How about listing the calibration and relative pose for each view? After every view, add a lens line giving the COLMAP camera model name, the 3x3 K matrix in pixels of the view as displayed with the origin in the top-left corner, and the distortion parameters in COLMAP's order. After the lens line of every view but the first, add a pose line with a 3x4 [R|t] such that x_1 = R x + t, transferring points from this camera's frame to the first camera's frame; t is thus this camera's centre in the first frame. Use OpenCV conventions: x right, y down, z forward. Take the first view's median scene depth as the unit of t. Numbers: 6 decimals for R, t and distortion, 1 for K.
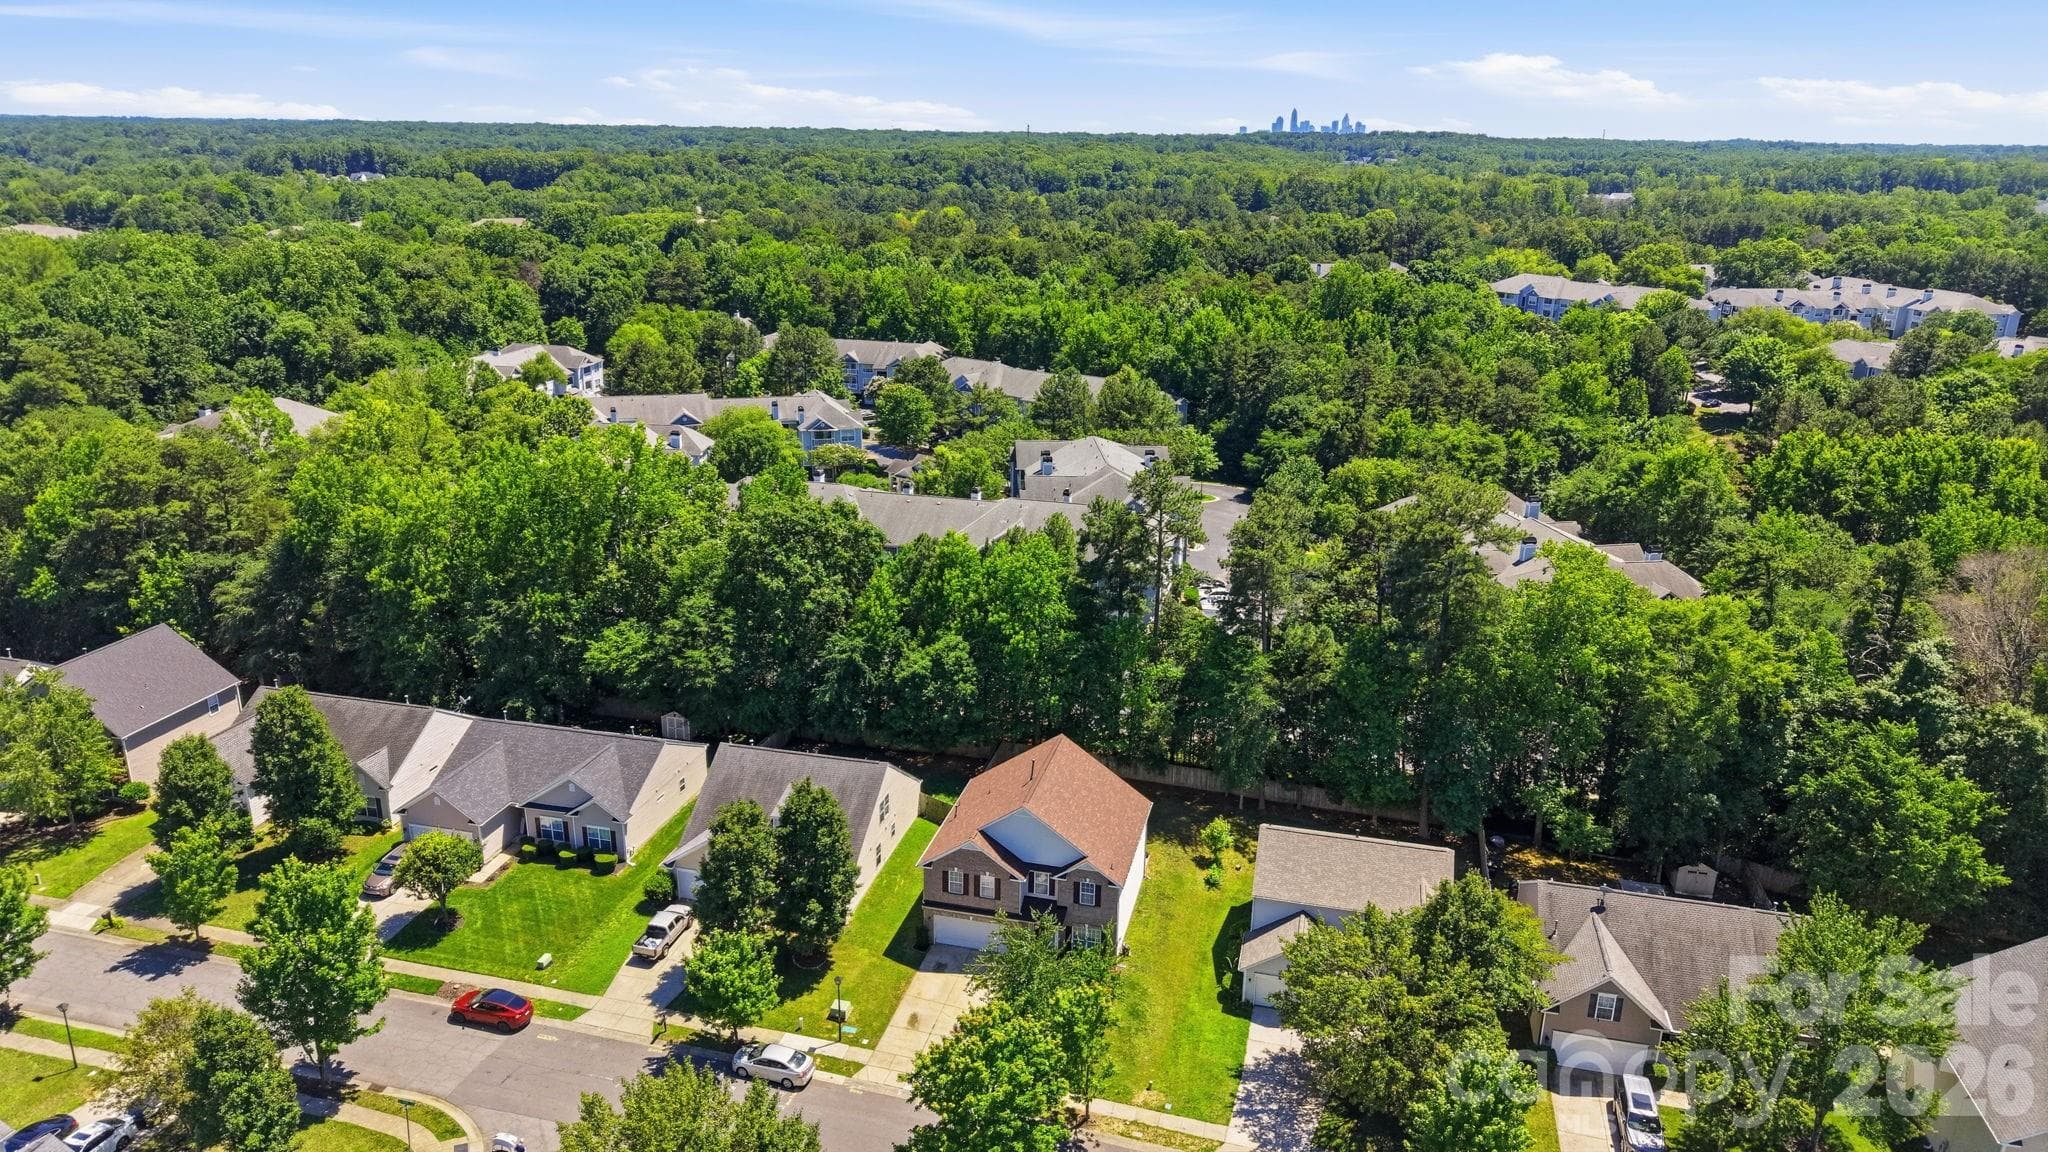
lens RADIAL K [[1348.5, 0, 1024.0], [0, 1348.5, 576.0], [0, 0, 1]] dist [0.069283, -0.079227]
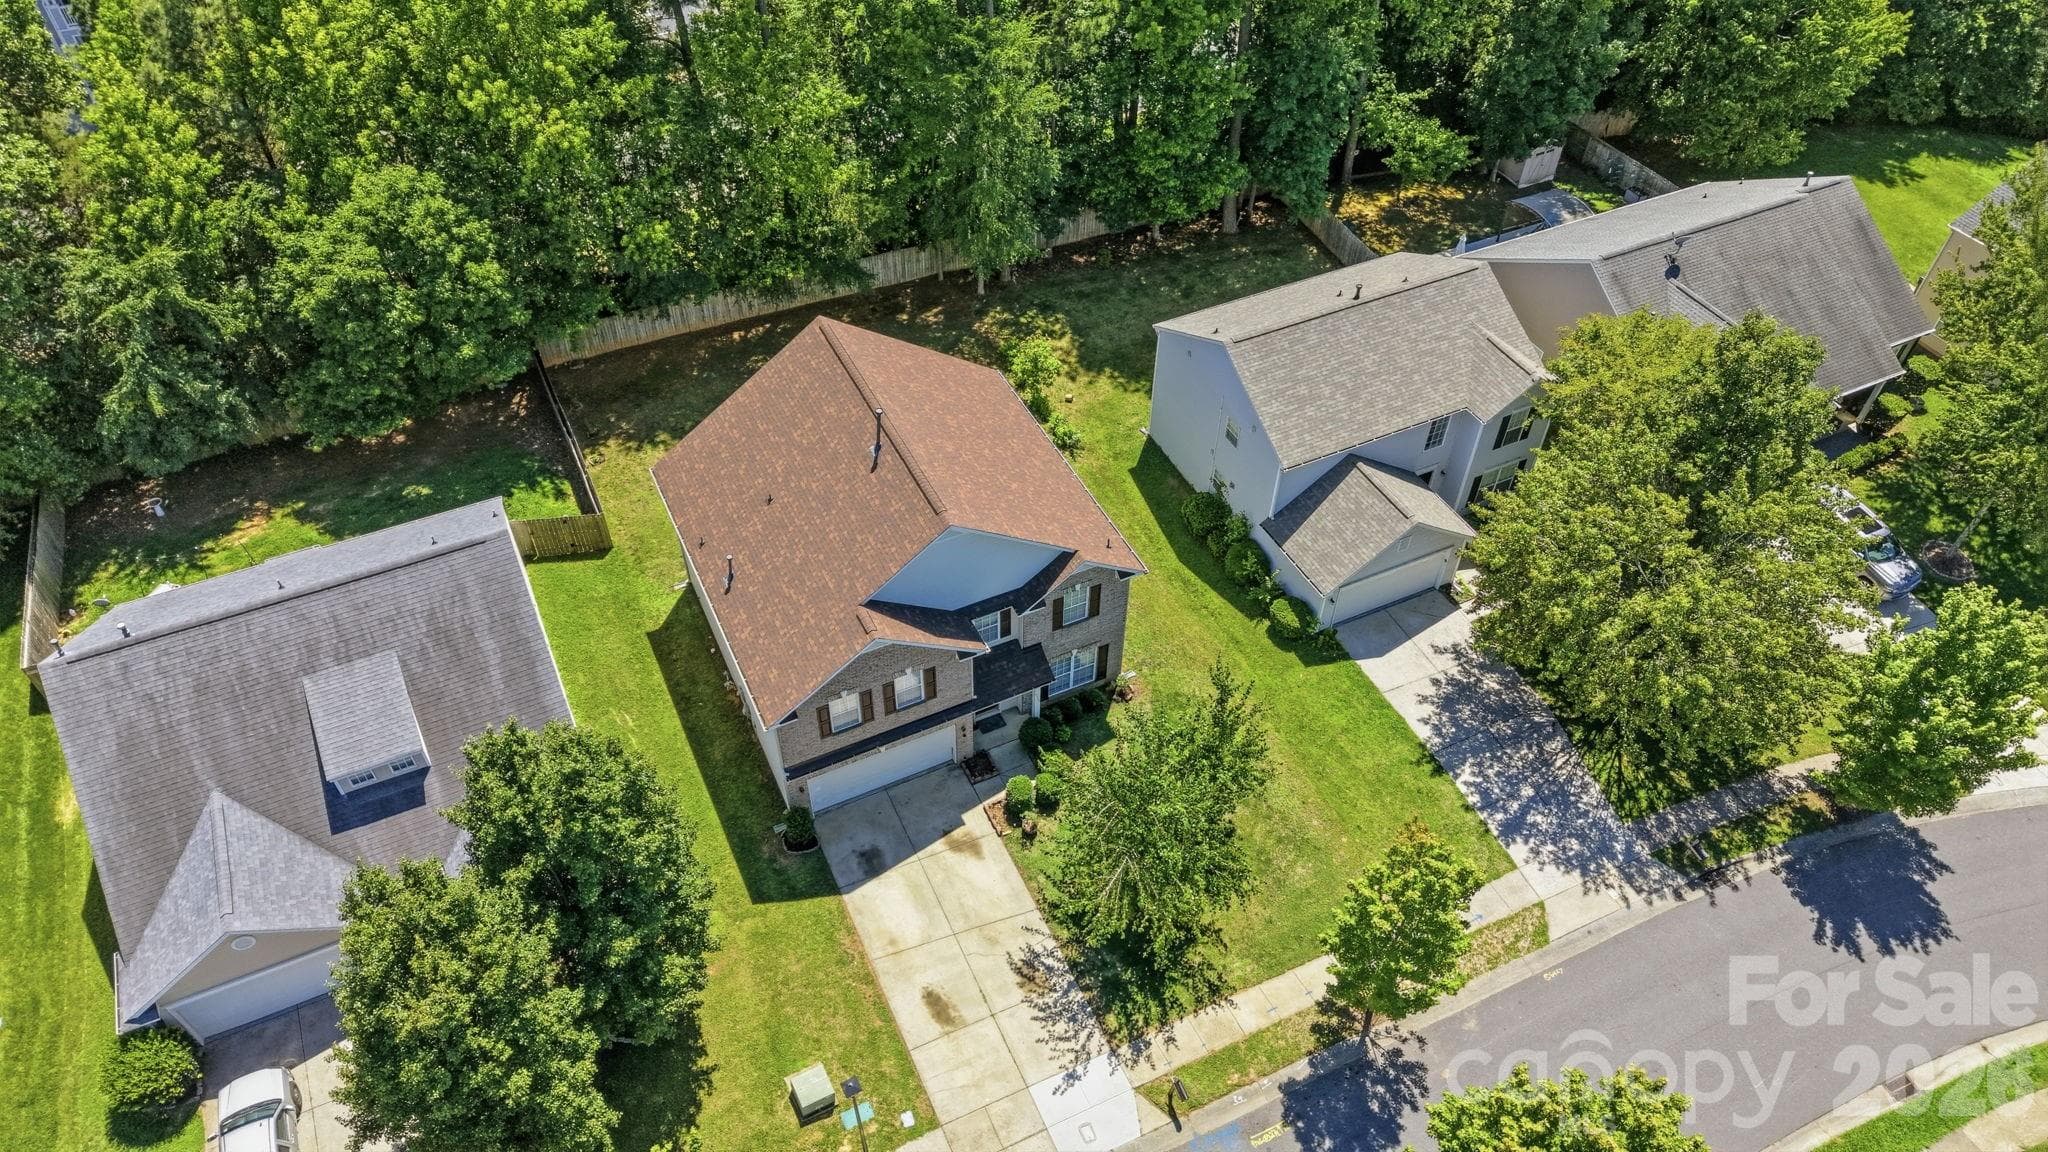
lens RADIAL K [[1348.5, 0, 1024.0], [0, 1348.5, 576.0], [0, 0, 1]] dist [0.069283, -0.079227]
pose [[0.768745, -0.465936, 0.438103, -0.188640], [0.194798, 0.823048, 0.533523, -0.054189], [-0.609167, -0.324801, 0.723477, 0.638729]]
